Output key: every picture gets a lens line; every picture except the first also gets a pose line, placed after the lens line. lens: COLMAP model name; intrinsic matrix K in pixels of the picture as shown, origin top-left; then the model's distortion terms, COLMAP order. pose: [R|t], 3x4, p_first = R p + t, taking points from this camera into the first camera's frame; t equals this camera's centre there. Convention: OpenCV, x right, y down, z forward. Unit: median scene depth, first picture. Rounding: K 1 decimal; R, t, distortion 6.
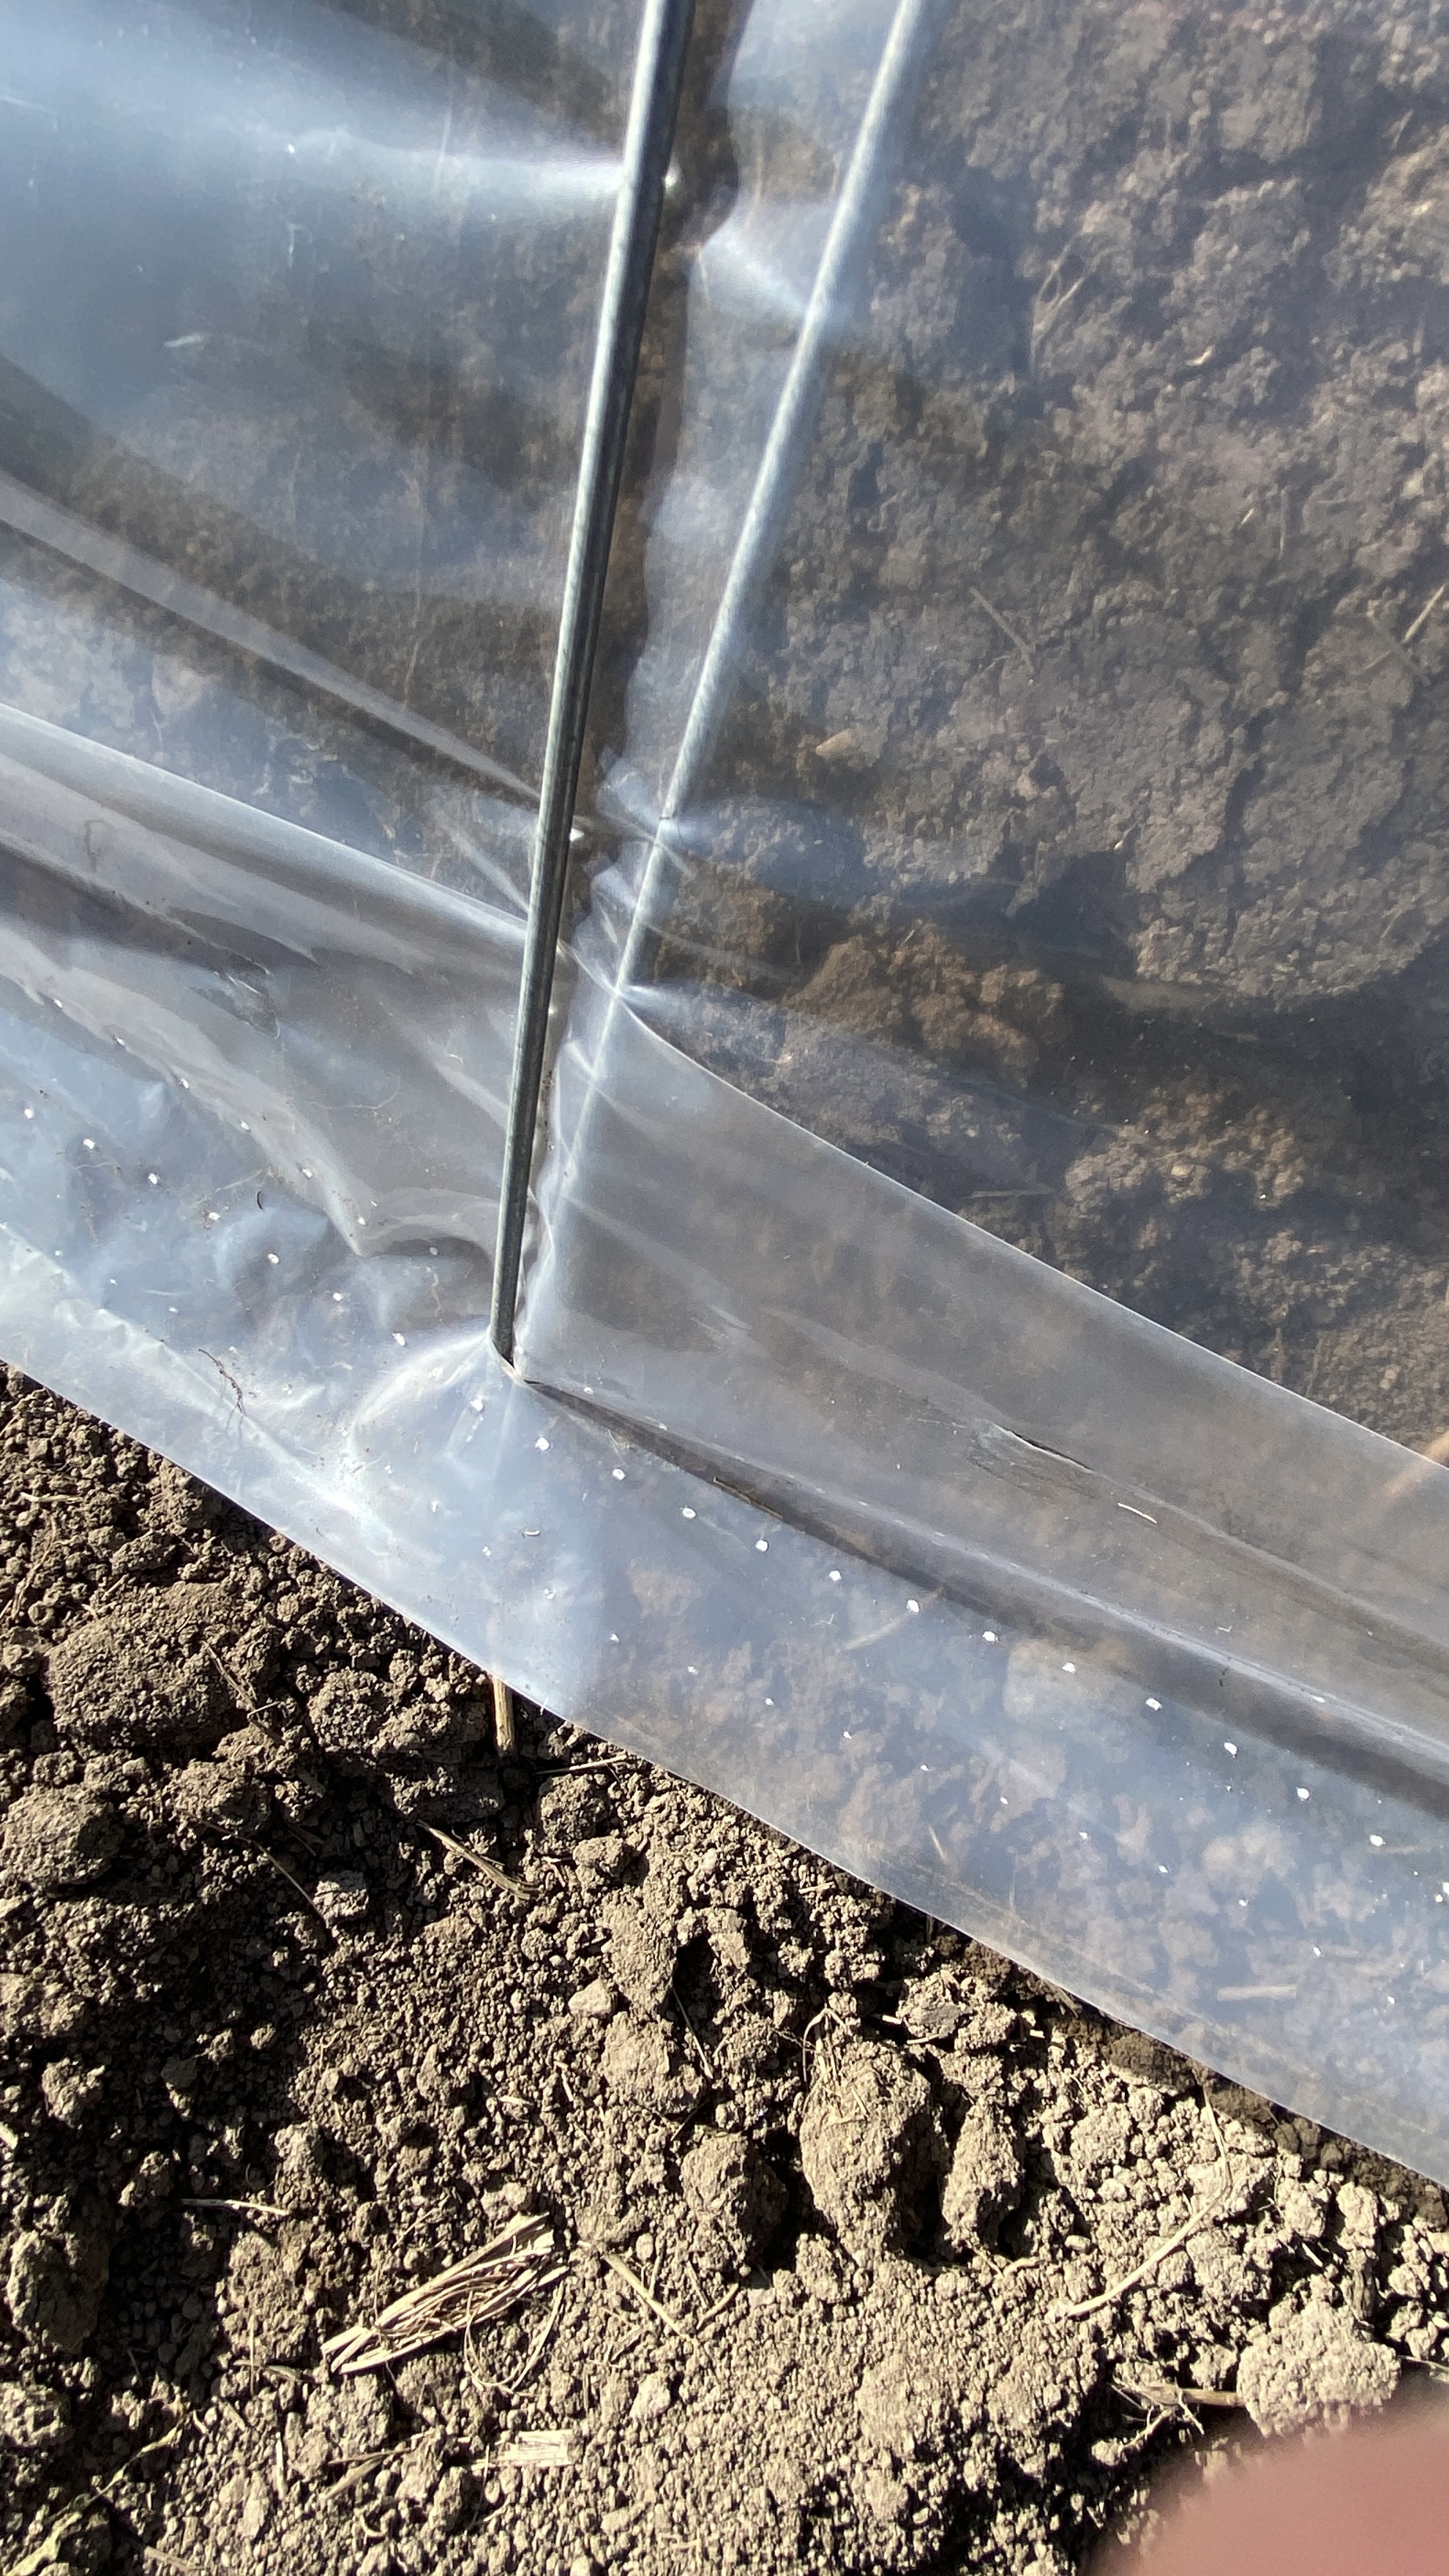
lens RADIAL K [[1485.1, 0, 607.0], [0, 1485.1, 1279.0], [0, 0, 1]] dist [0.045411, -0.046256]
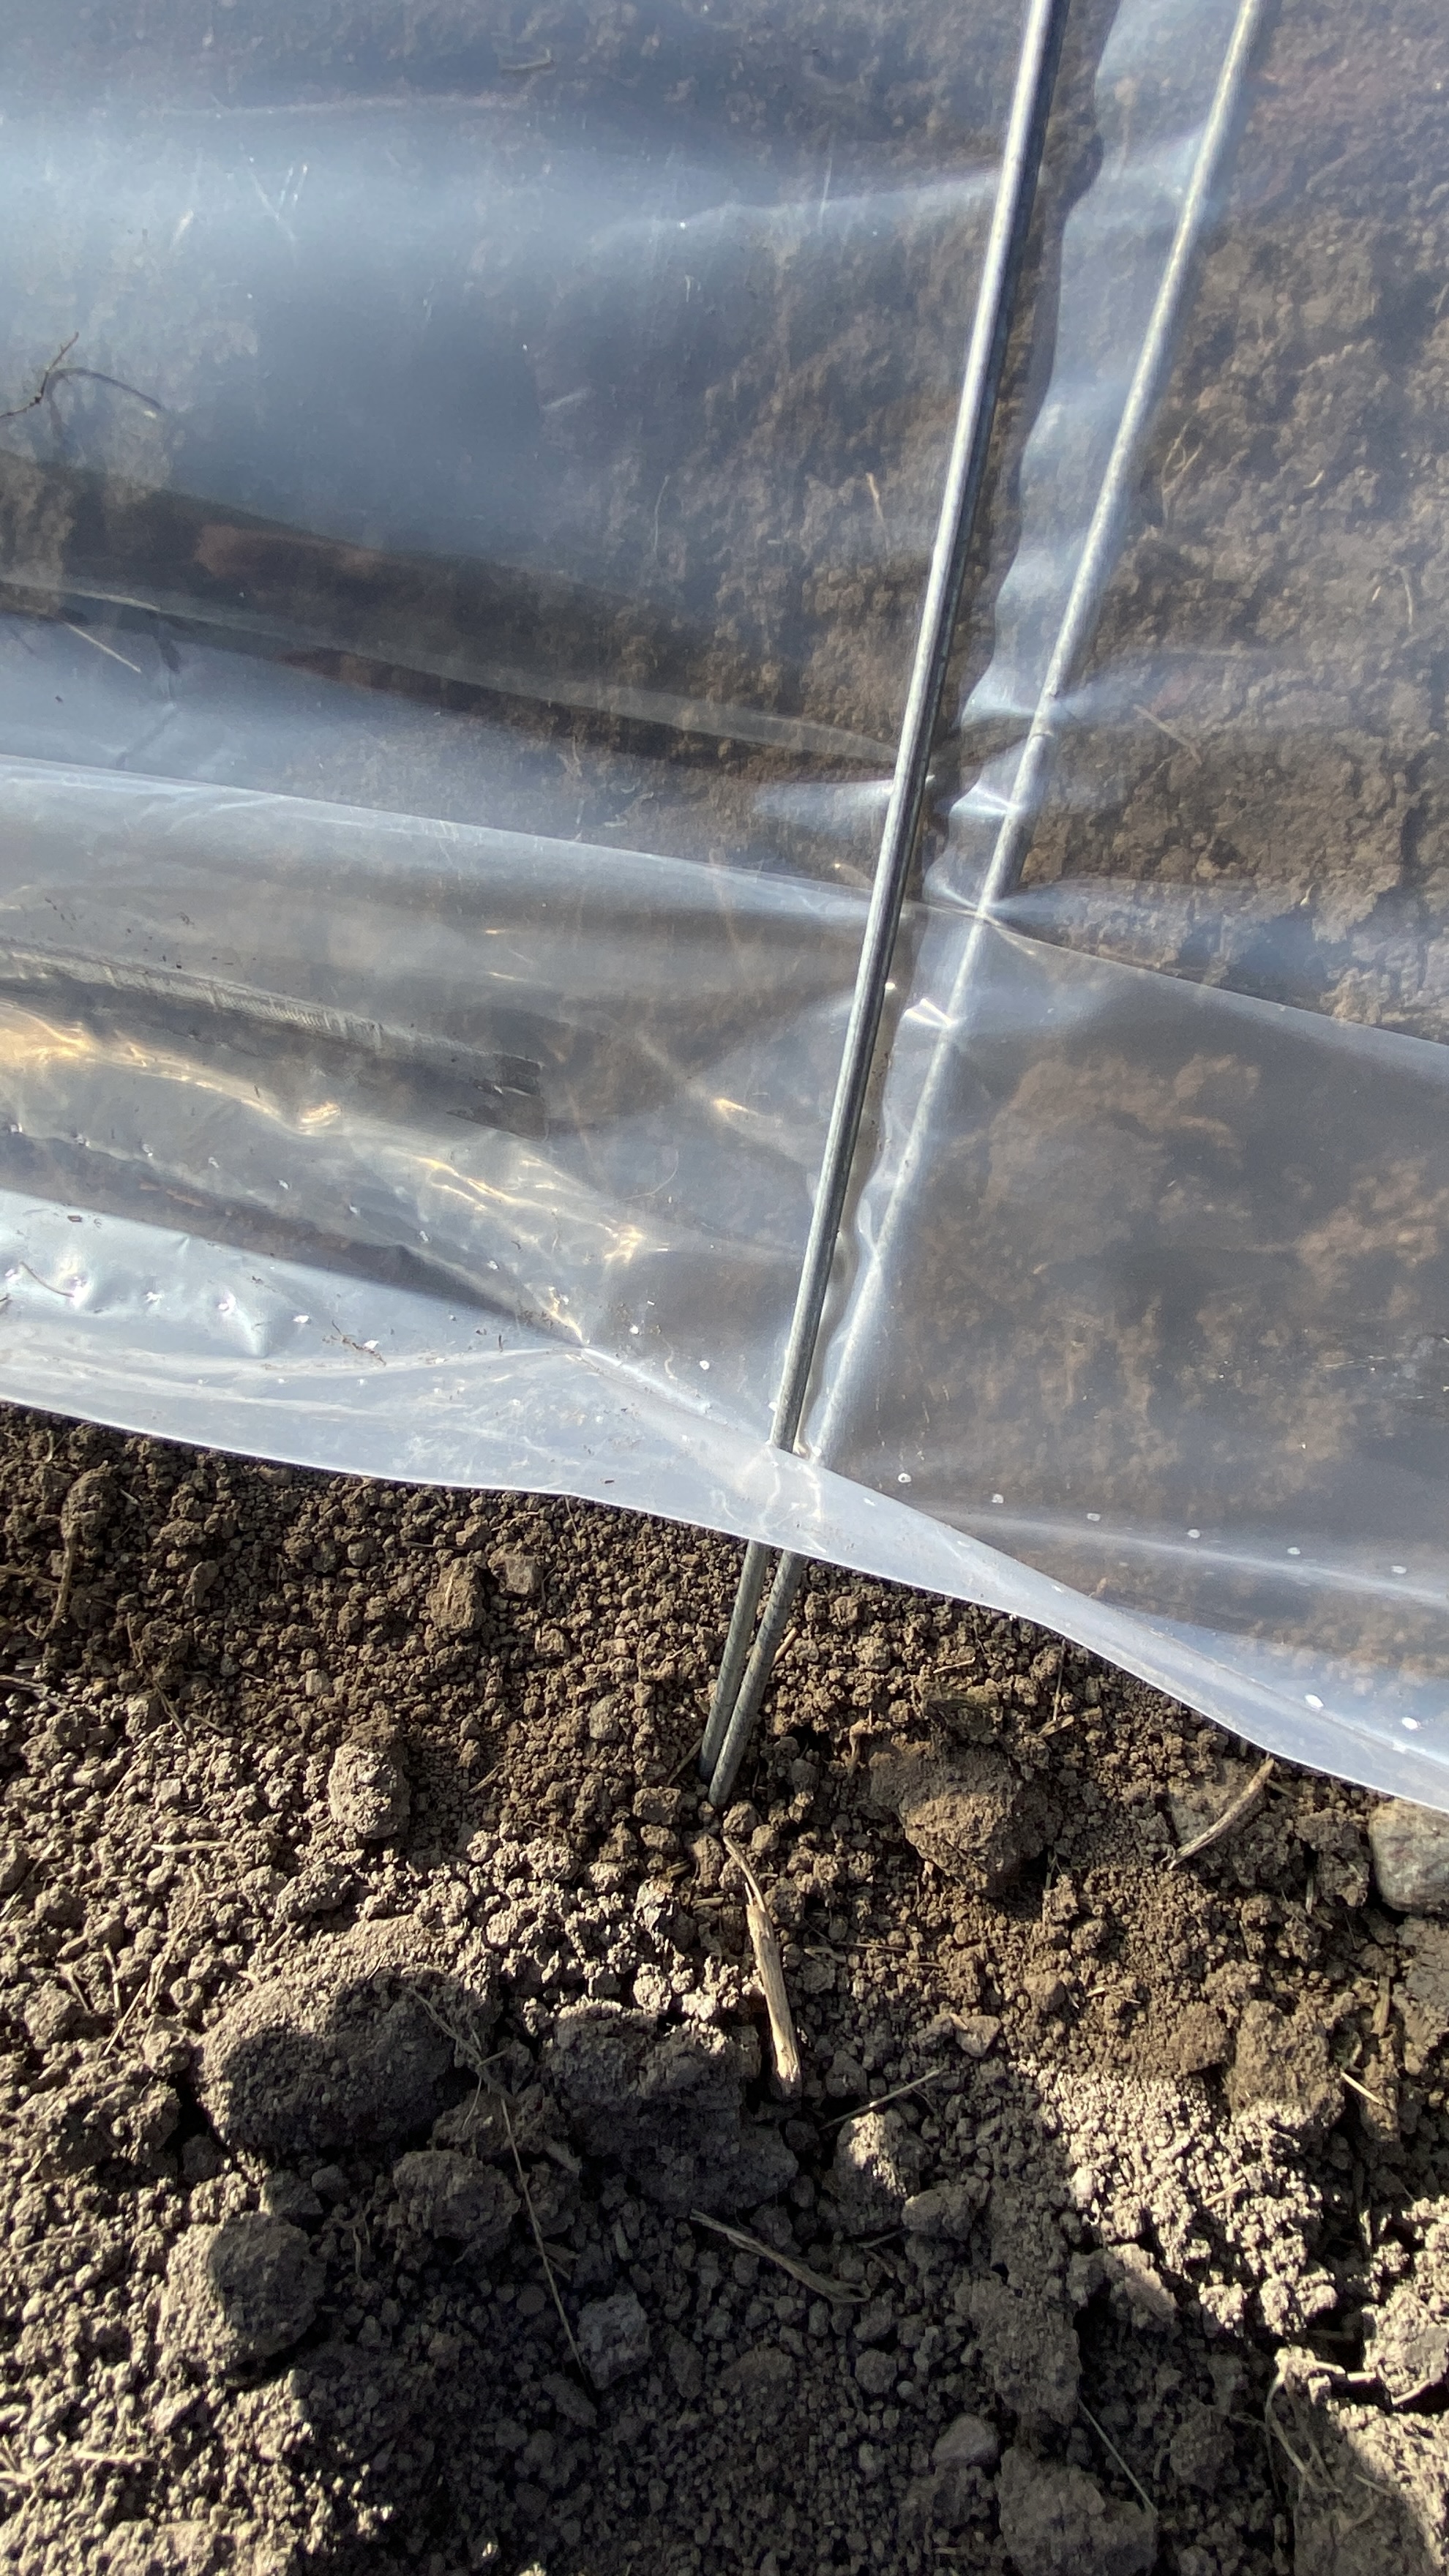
lens RADIAL K [[1485.1, 0, 607.0], [0, 1485.1, 1279.0], [0, 0, 1]] dist [0.045411, -0.046256]
pose [[0.988739, -0.089503, 0.119936, -0.225411], [0.130442, 0.908256, -0.397561, 0.233016], [-0.073350, 0.408729, 0.909703, 0.102262]]
